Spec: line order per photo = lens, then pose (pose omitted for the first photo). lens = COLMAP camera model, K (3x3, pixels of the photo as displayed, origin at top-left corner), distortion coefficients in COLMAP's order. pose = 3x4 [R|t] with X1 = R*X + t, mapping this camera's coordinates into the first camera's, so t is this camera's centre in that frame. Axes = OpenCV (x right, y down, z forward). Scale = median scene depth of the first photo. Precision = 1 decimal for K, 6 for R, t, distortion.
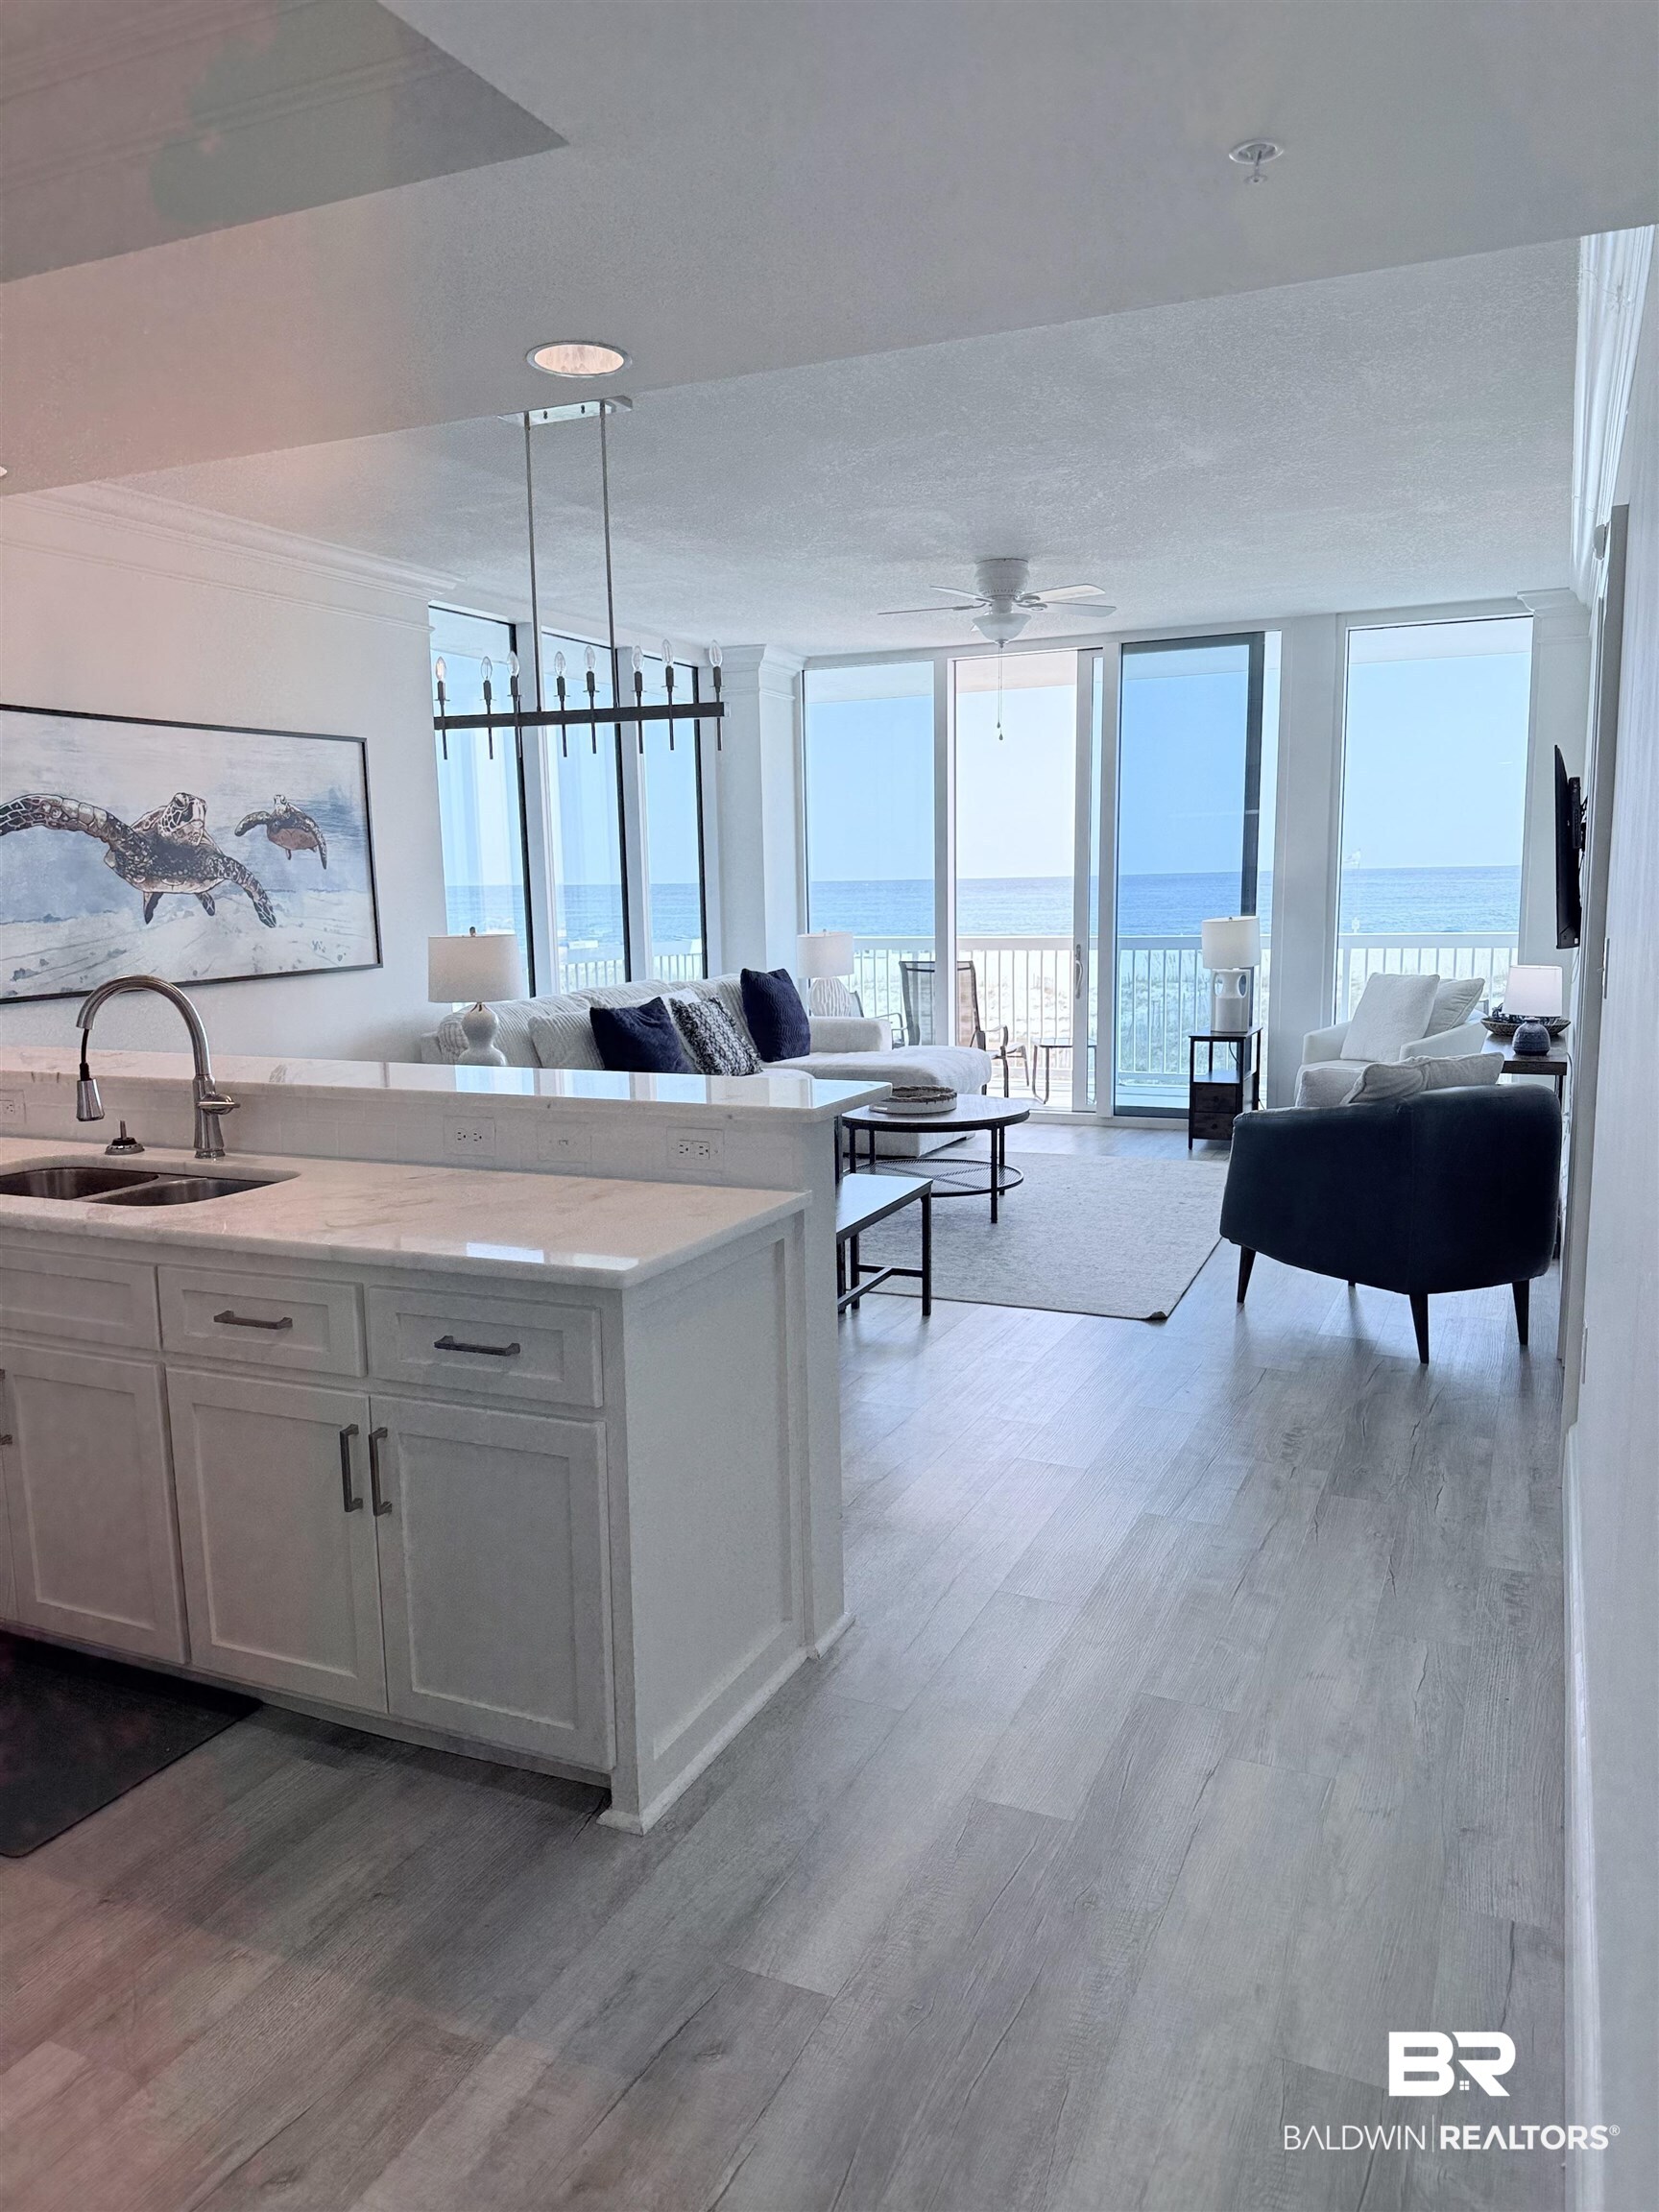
lens RADIAL K [[1567.2, 0, 829.3], [0, 1567.2, 1111.7], [0, 0, 1]] dist [0.047217, -0.050343]
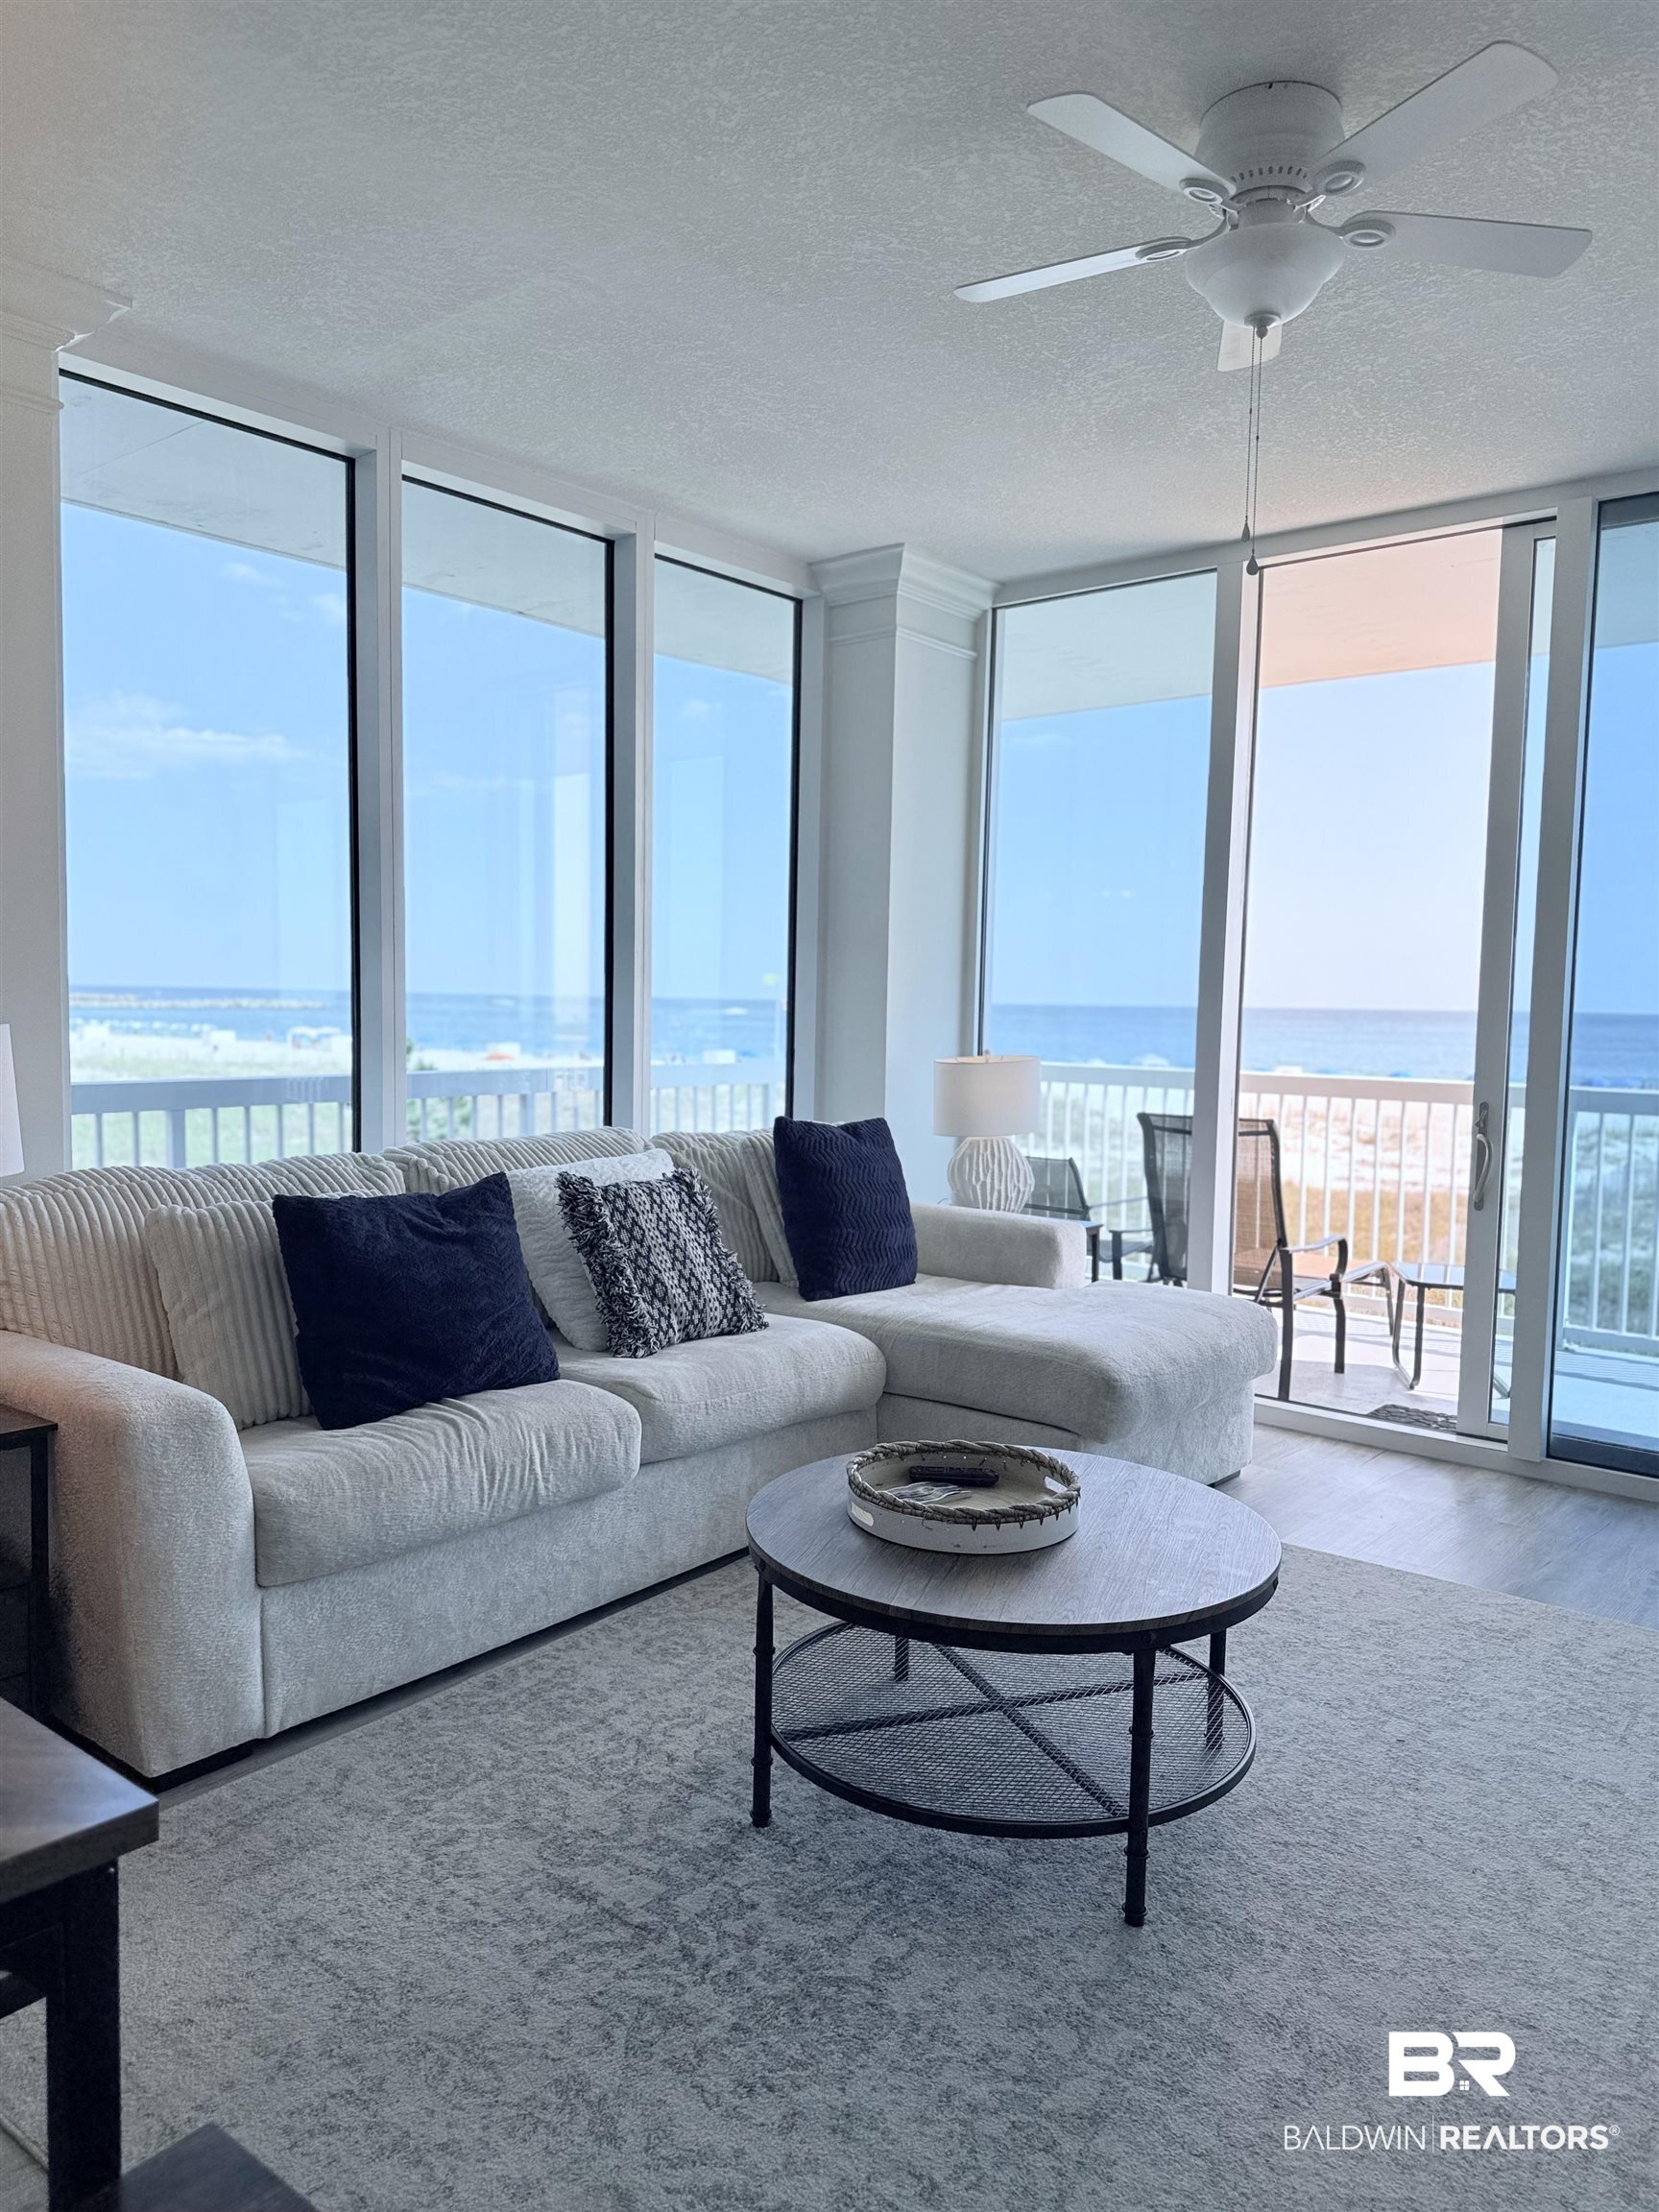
lens RADIAL K [[1567.2, 0, 793.8], [0, 1567.2, 1085.7], [0, 0, 1]] dist [0.047217, -0.050343]
pose [[0.960062, 0.051980, -0.274917, 0.087542], [-0.076265, 0.994001, -0.078390, -0.056548], [0.269193, 0.096226, 0.958267, 0.464678]]
